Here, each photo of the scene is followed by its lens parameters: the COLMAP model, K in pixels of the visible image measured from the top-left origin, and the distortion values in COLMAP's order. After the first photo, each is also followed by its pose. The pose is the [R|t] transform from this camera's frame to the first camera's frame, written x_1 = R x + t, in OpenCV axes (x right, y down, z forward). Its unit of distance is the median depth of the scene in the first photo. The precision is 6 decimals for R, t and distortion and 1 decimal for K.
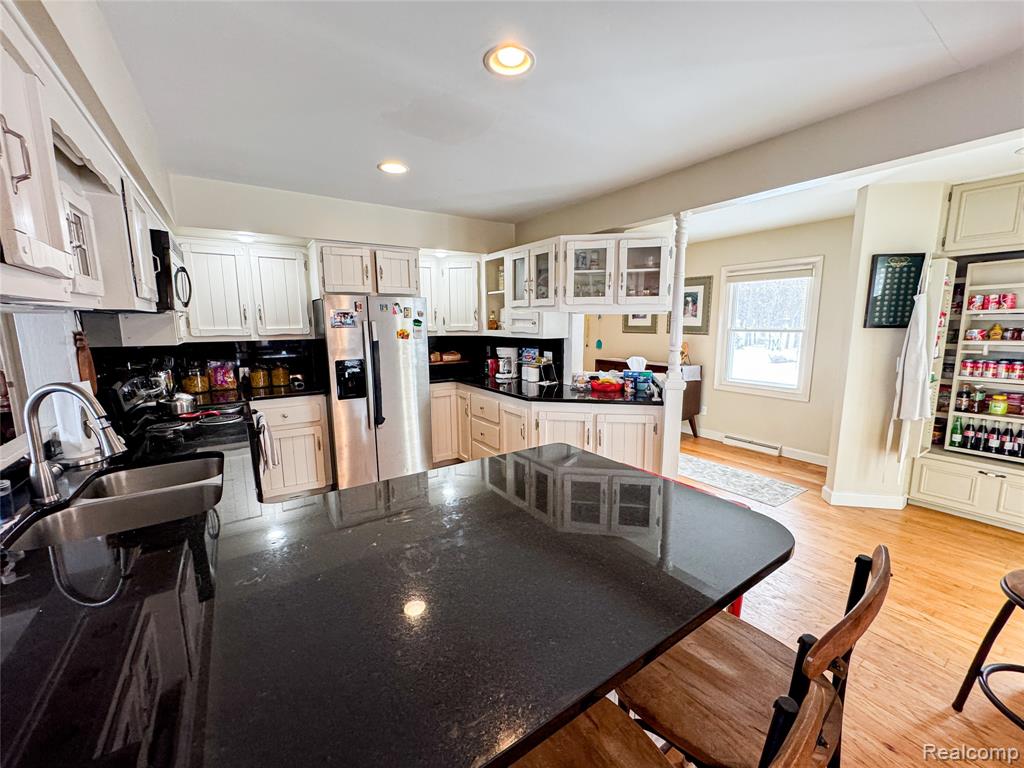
lens RADIAL K [[409.2, 0, 508.2], [0, 409.2, 383.1], [0, 0, 1]] dist [-0.000675, -0.000101]
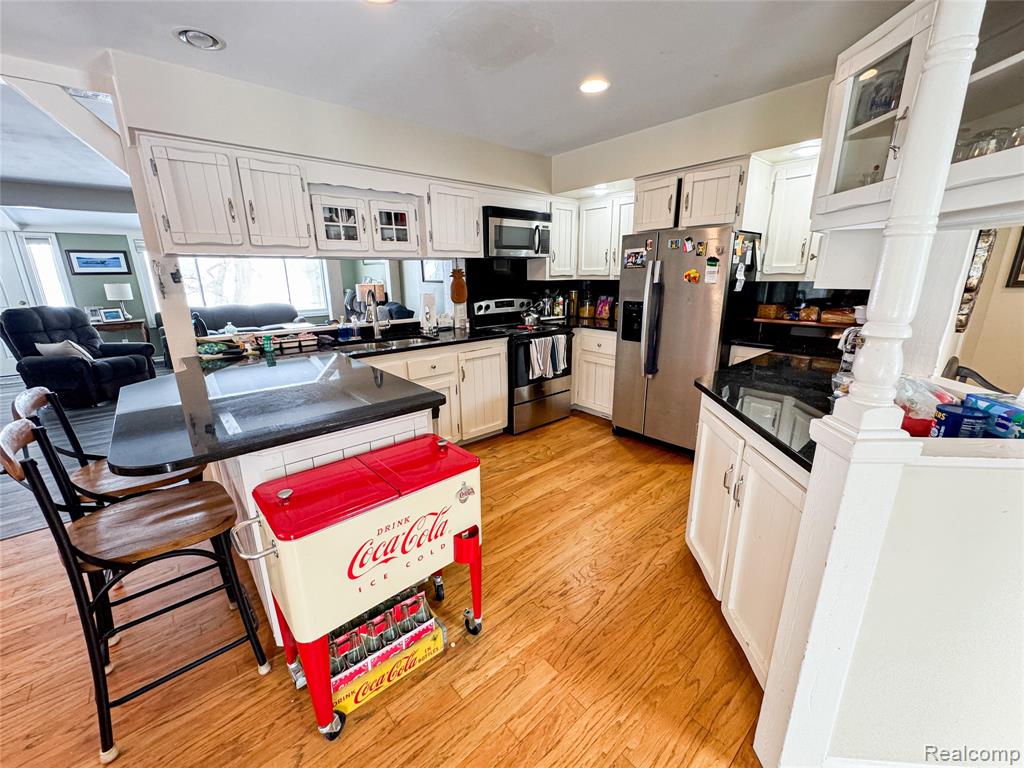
lens RADIAL K [[409.2, 0, 508.2], [0, 409.2, 383.1], [0, 0, 1]] dist [-0.000675, -0.000101]
pose [[0.123587, 0.265877, -0.956052, 0.588261], [-0.139074, 0.958570, 0.248599, -0.071599], [0.982540, 0.102238, 0.155443, 0.570557]]
